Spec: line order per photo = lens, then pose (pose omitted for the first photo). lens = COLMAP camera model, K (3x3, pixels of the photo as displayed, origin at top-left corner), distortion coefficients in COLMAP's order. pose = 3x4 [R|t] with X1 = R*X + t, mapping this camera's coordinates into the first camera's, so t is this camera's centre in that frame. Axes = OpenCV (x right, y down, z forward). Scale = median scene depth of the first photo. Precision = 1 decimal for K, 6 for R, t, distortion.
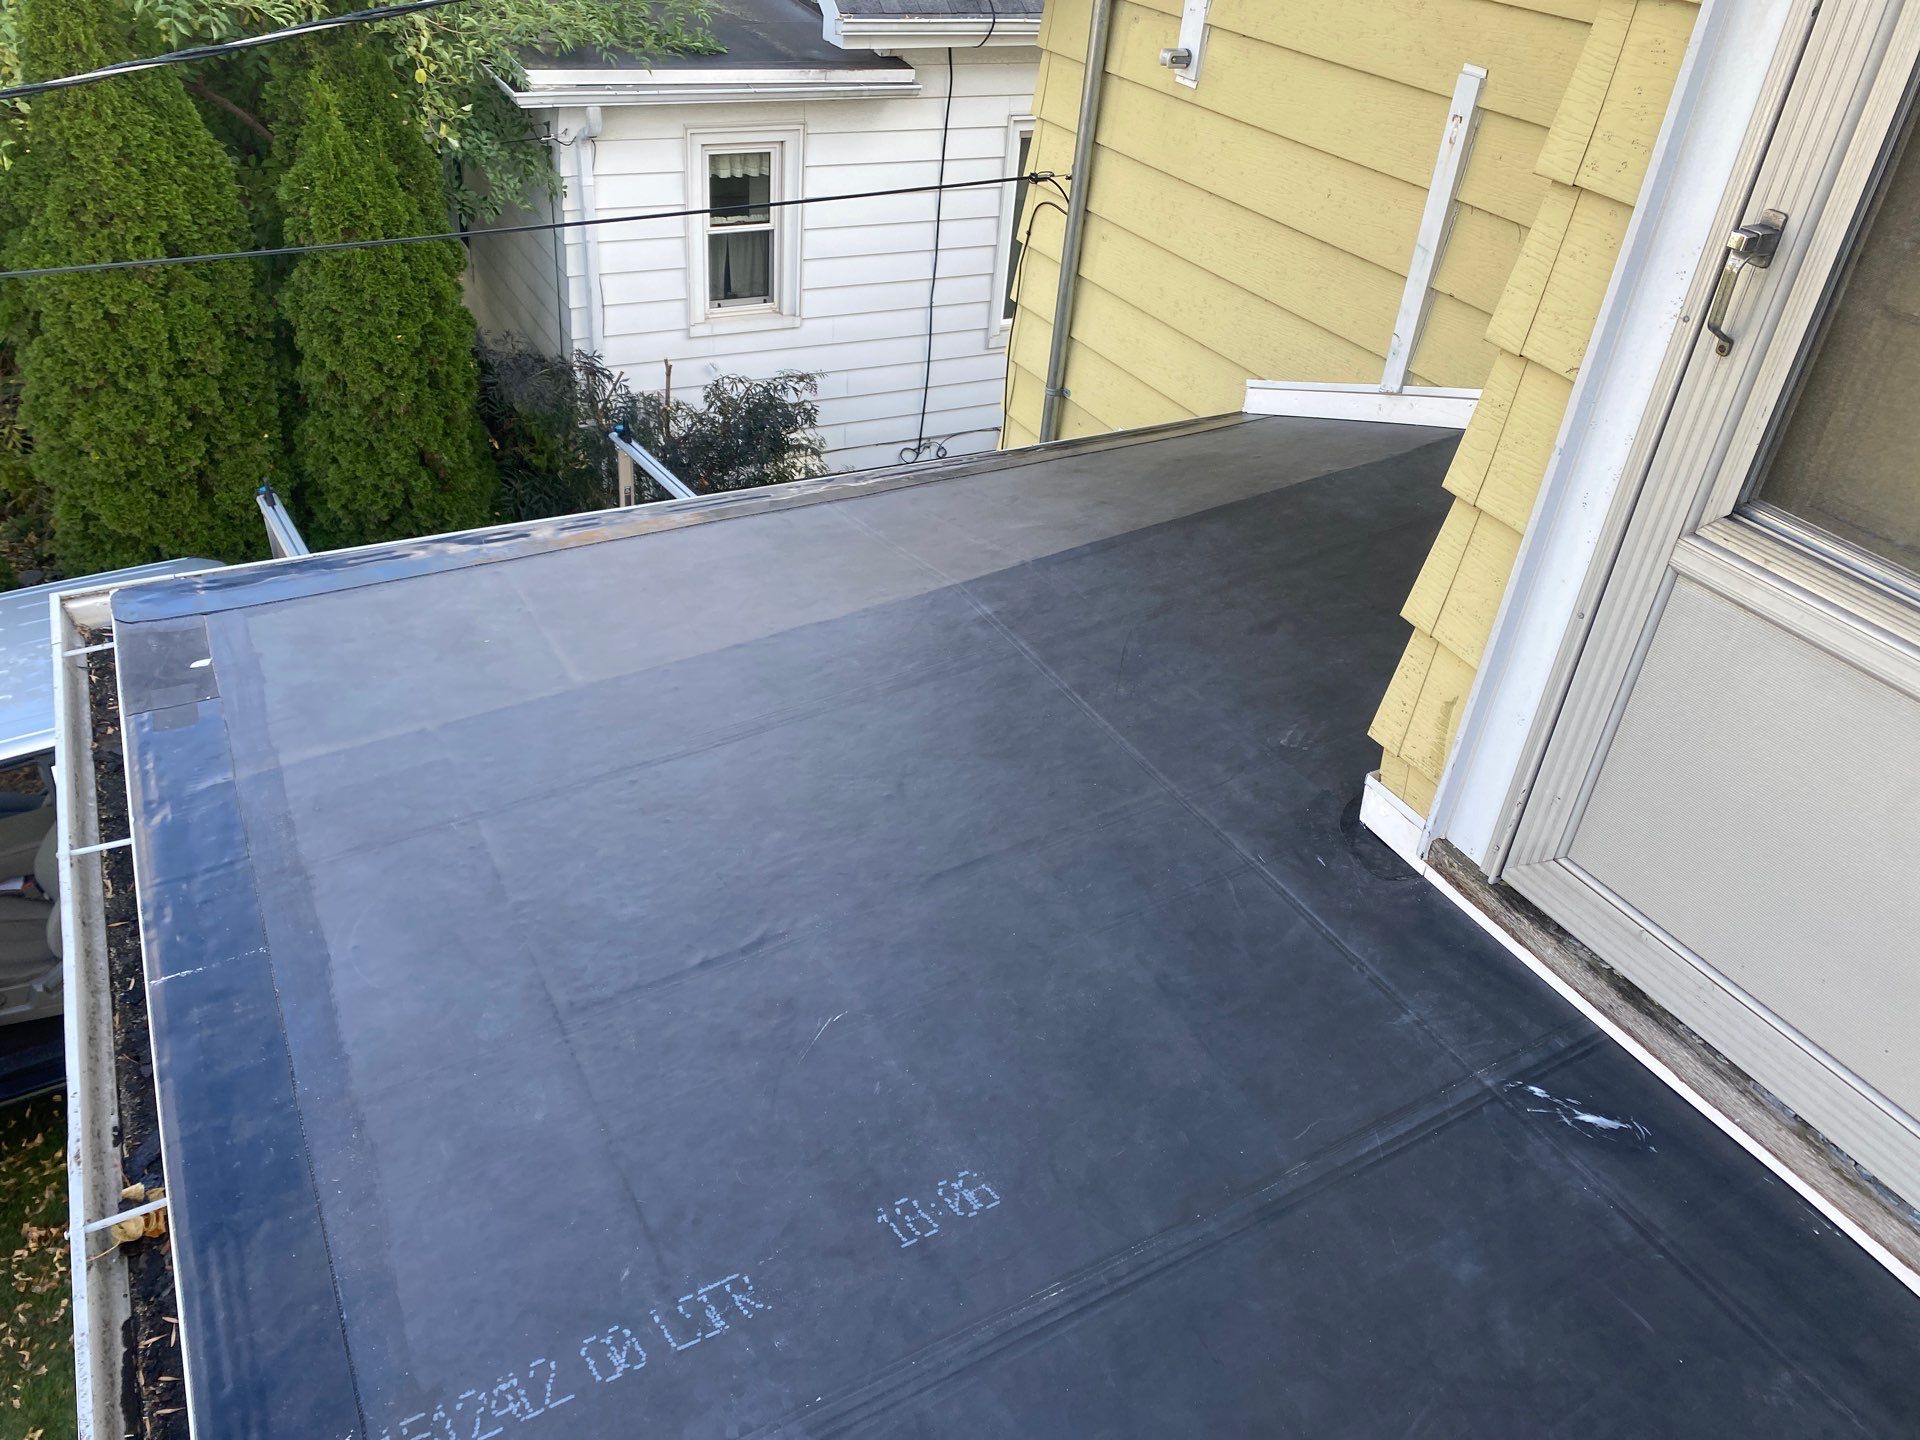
lens RADIAL K [[1486.9, 0, 952.6], [0, 1486.9, 710.4], [0, 0, 1]] dist [0.019268, -0.001987]
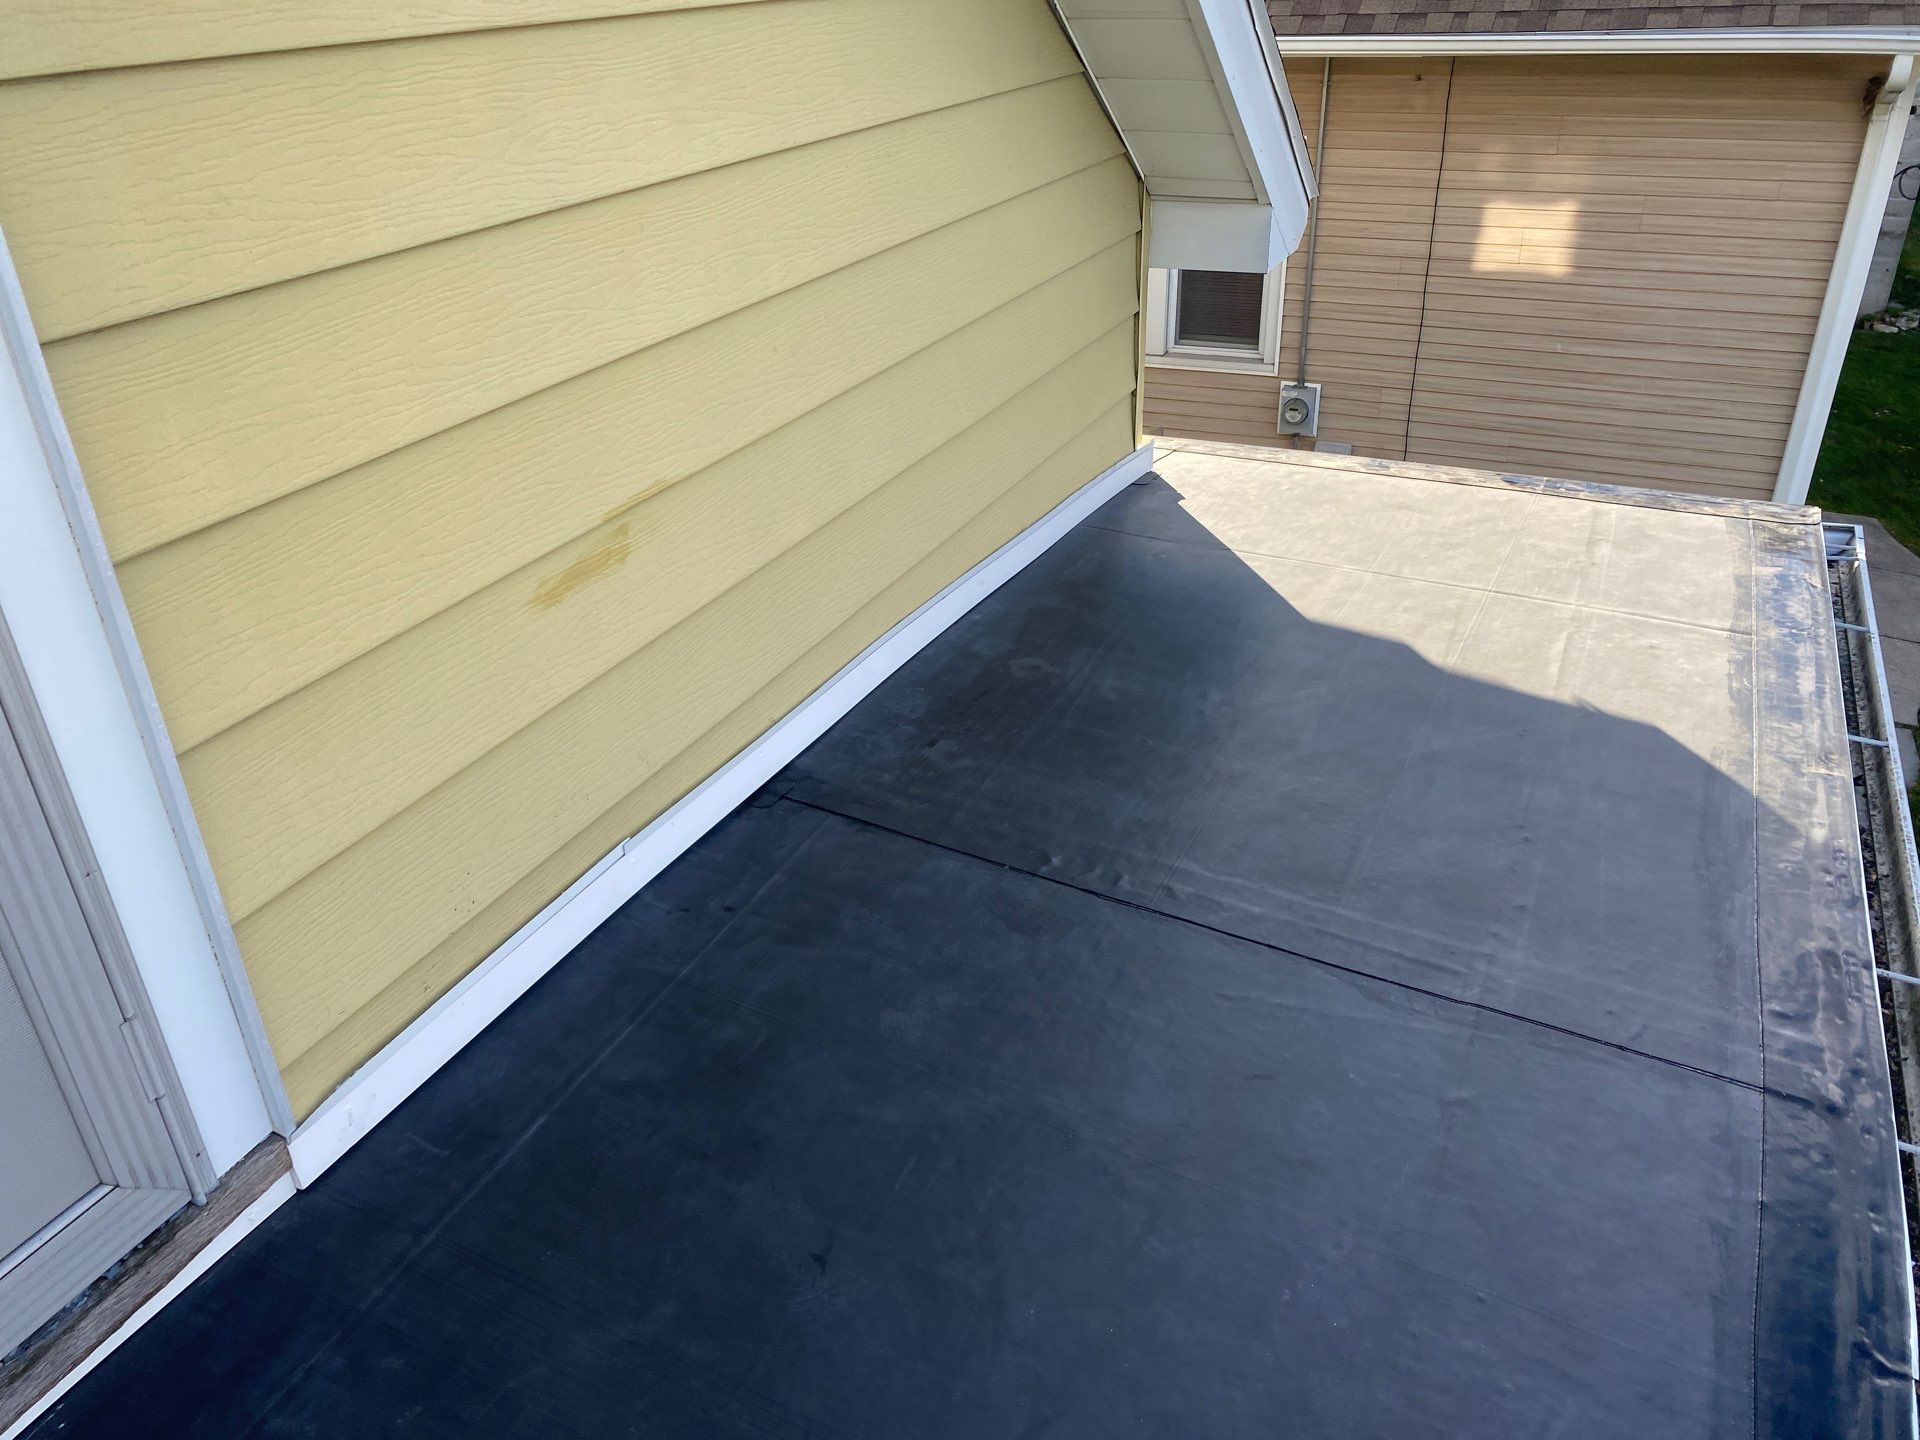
lens RADIAL K [[1486.9, 0, 952.6], [0, 1486.9, 710.4], [0, 0, 1]] dist [0.019268, -0.001987]
pose [[-0.600363, -0.422216, 0.679190, -0.049100], [0.426080, 0.549831, 0.718430, -0.096839], [-0.676772, 0.720708, -0.150201, 0.170972]]
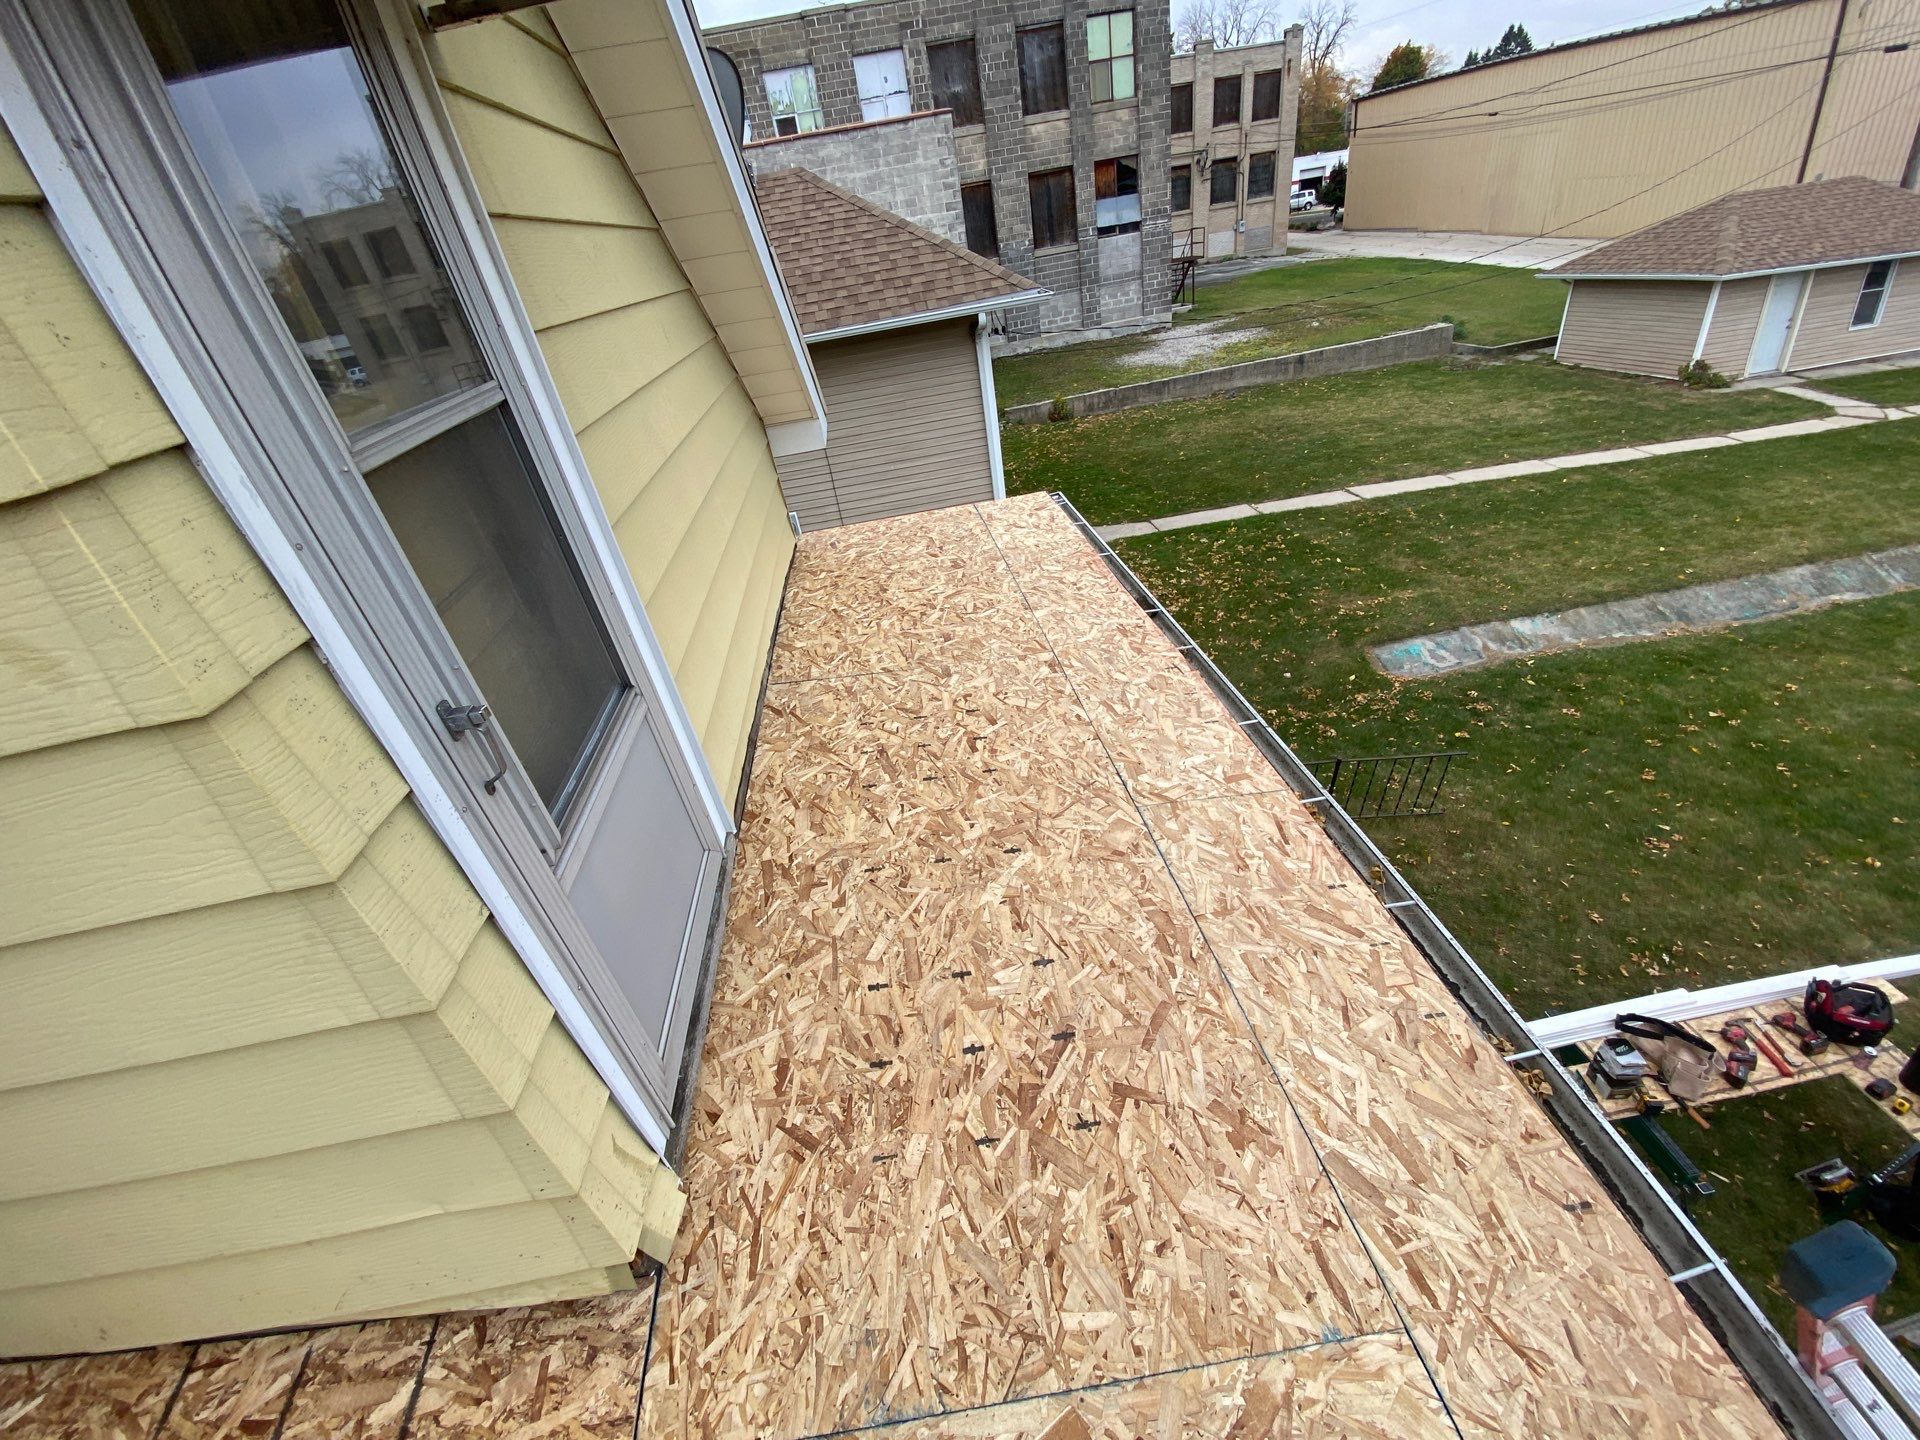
lens RADIAL K [[779.8, 0, 956.6], [0, 779.8, 721.2], [0, 0, 1]] dist [0.016881, -0.018184]
pose [[-0.931844, -0.133606, 0.337366, -0.031529], [0.262825, 0.392508, 0.881397, -0.251734], [-0.250179, 0.909993, -0.330641, 0.350079]]
